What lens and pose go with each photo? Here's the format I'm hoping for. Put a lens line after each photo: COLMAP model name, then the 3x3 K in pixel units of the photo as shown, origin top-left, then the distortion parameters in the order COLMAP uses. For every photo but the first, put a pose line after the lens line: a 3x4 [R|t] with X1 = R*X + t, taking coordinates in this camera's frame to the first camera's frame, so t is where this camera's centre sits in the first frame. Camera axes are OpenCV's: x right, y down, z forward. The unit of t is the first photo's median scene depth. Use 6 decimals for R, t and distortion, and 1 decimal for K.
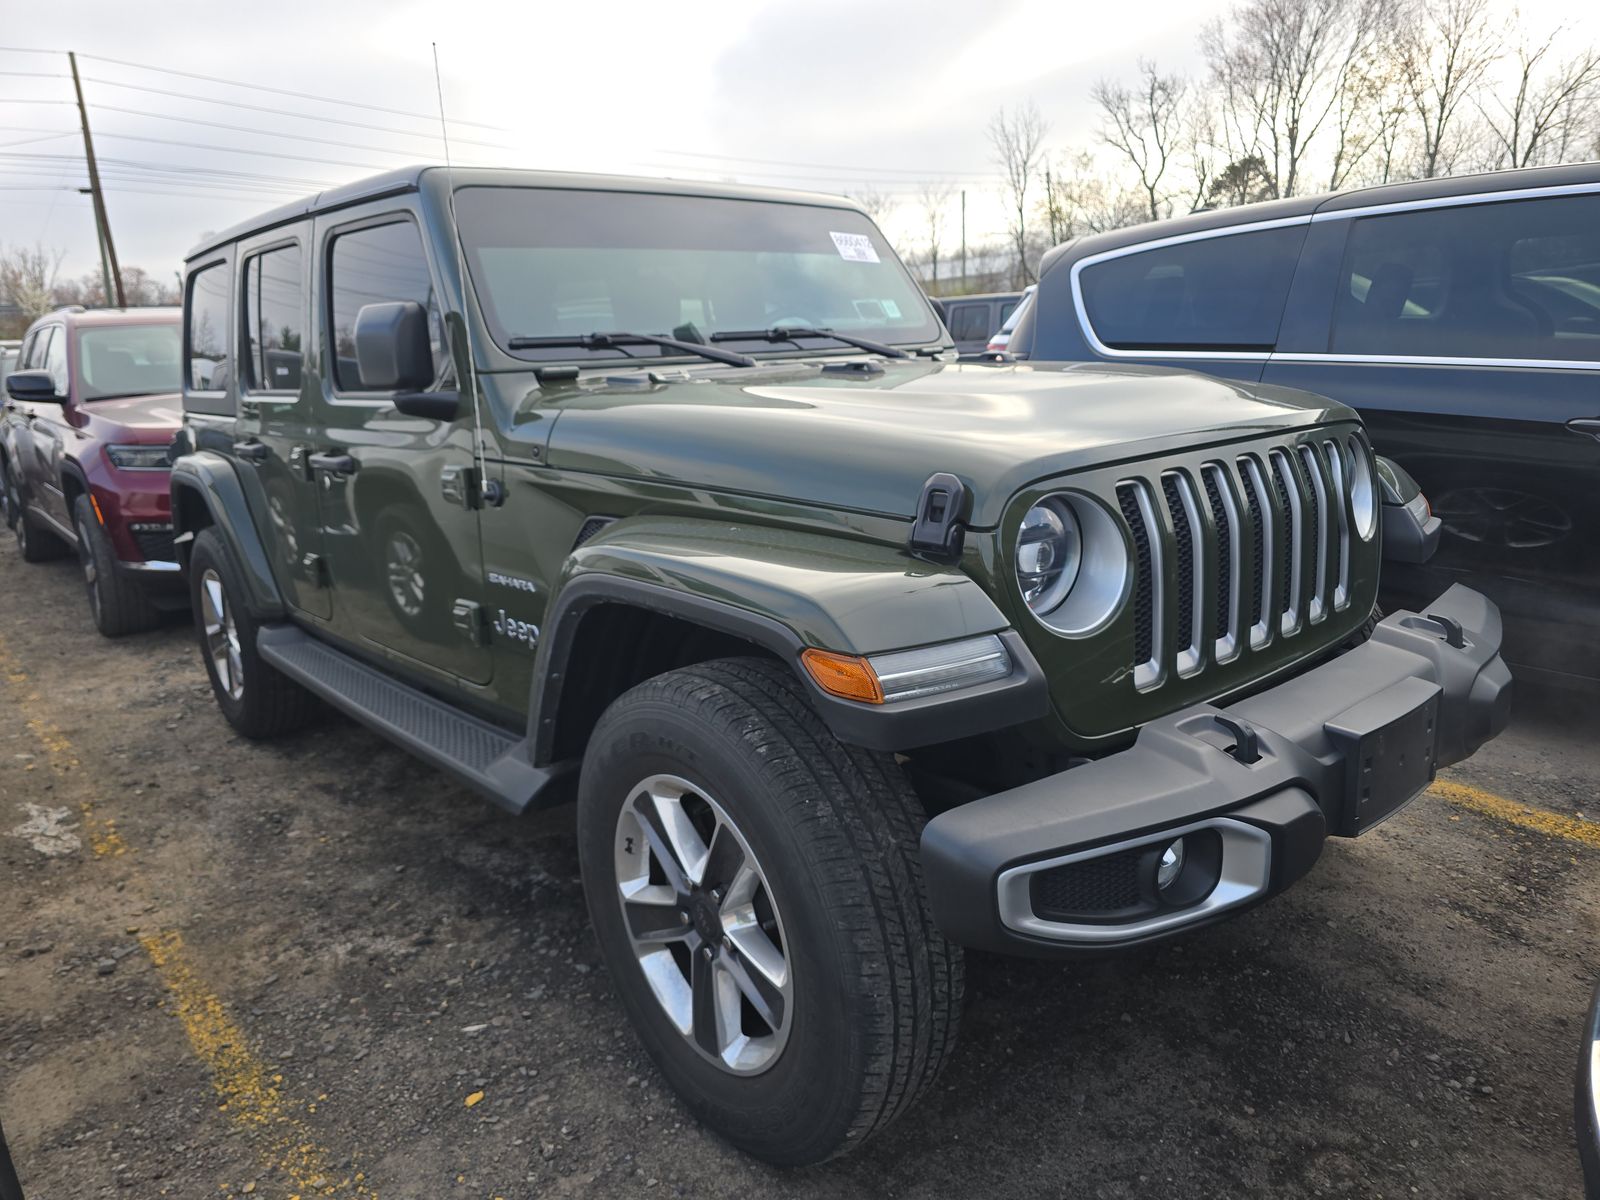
lens RADIAL K [[1089.2, 0, 801.9], [0, 1089.2, 603.2], [0, 0, 1]] dist [0.066568, -0.074084]
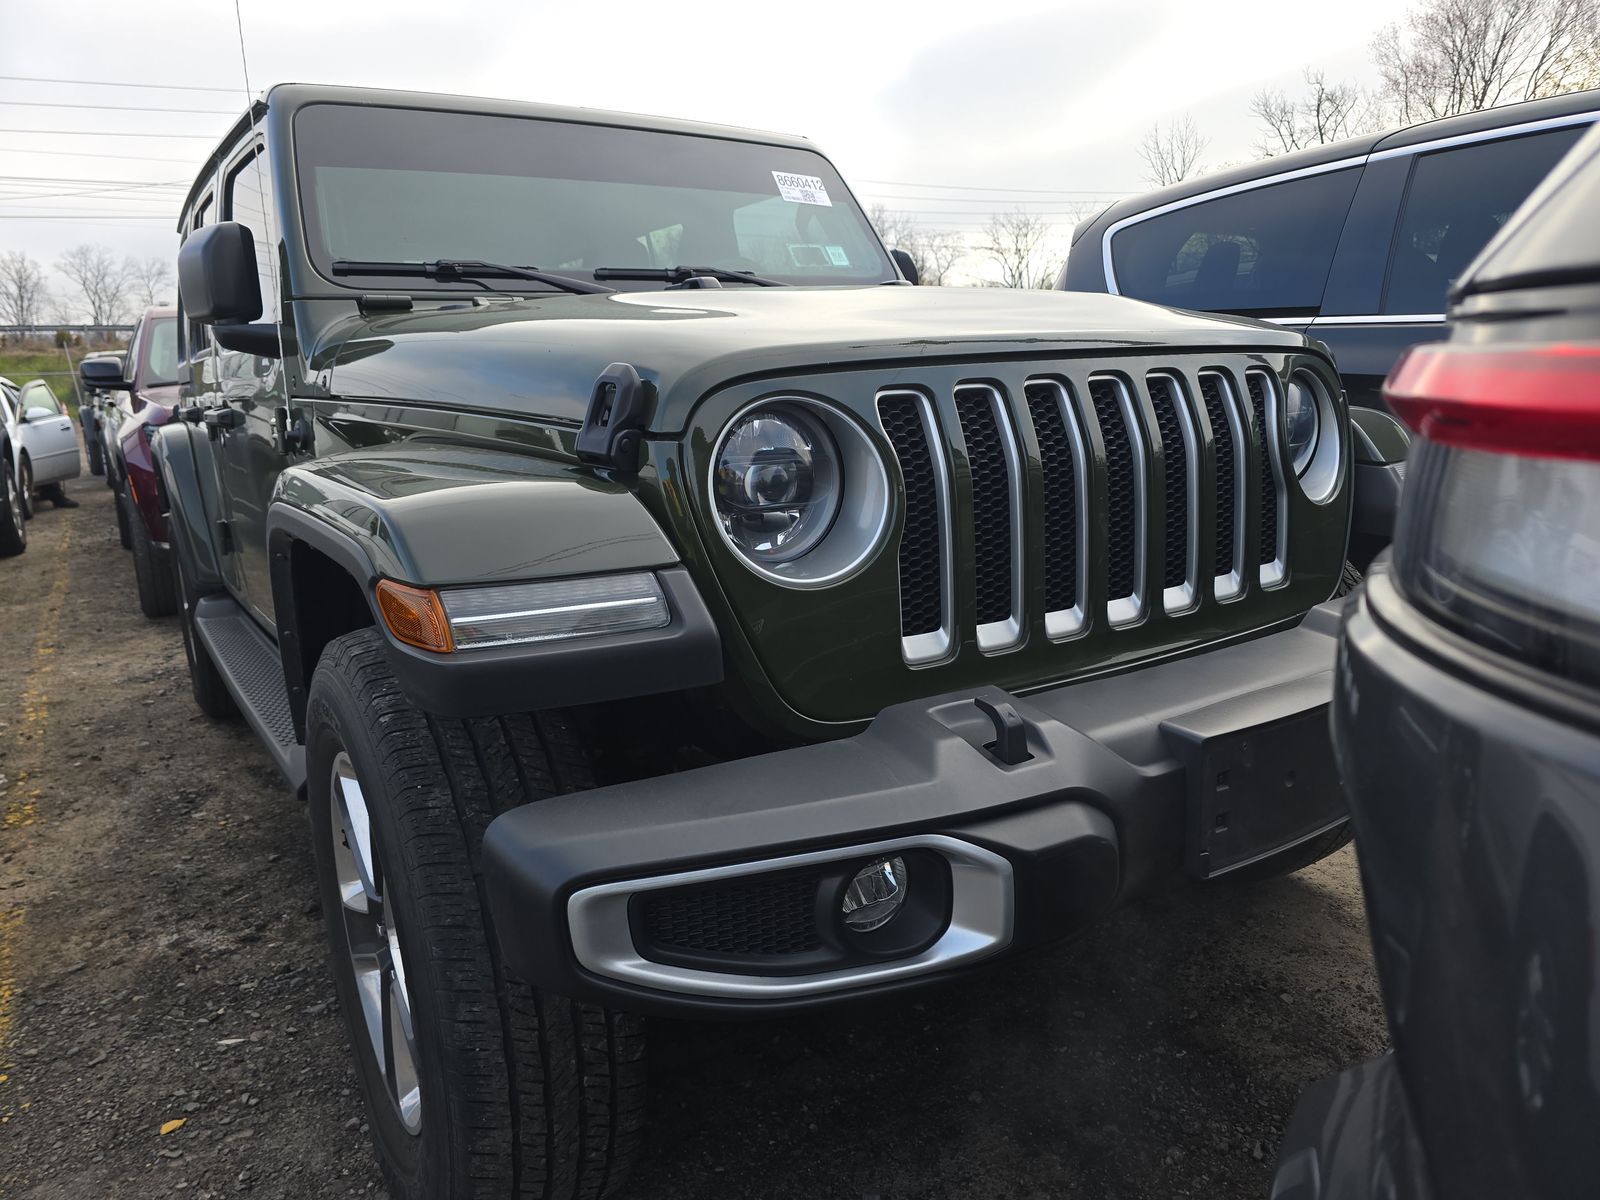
lens RADIAL K [[1085.5, 0, 800.0], [0, 1085.5, 600.0], [0, 0, 1]] dist [0.062274, -0.059330]
pose [[0.990930, 0.032217, -0.130459, 0.223536], [-0.035286, 0.999151, -0.021276, 0.035734], [0.129663, 0.025686, 0.991225, 0.166825]]
